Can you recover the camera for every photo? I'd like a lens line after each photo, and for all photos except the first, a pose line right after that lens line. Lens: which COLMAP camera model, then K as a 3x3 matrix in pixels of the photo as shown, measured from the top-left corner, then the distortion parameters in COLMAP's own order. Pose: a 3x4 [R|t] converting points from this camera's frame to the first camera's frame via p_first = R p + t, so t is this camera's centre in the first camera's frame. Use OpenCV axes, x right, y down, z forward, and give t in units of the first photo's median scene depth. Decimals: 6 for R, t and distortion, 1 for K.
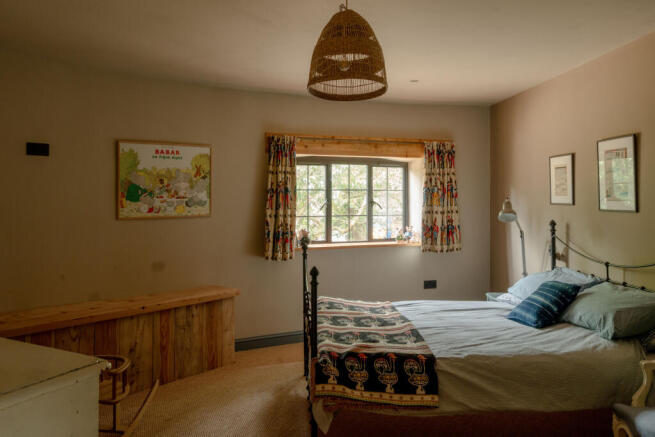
lens RADIAL K [[462.1, 0, 327.1], [0, 462.1, 217.3], [0, 0, 1]] dist [0.005116, 0.000196]
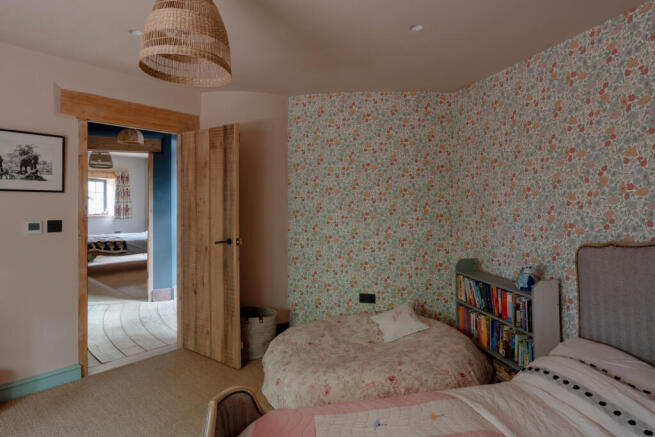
lens RADIAL K [[383.2, 0, 327.0], [0, 383.2, 213.0], [0, 0, 1]] dist [-0.001897, -0.000170]
pose [[0.724167, -0.004266, 0.689611, -0.349366], [0.002305, 0.999990, 0.003766, 0.039483], [-0.689620, -0.001138, 0.724170, -1.141784]]
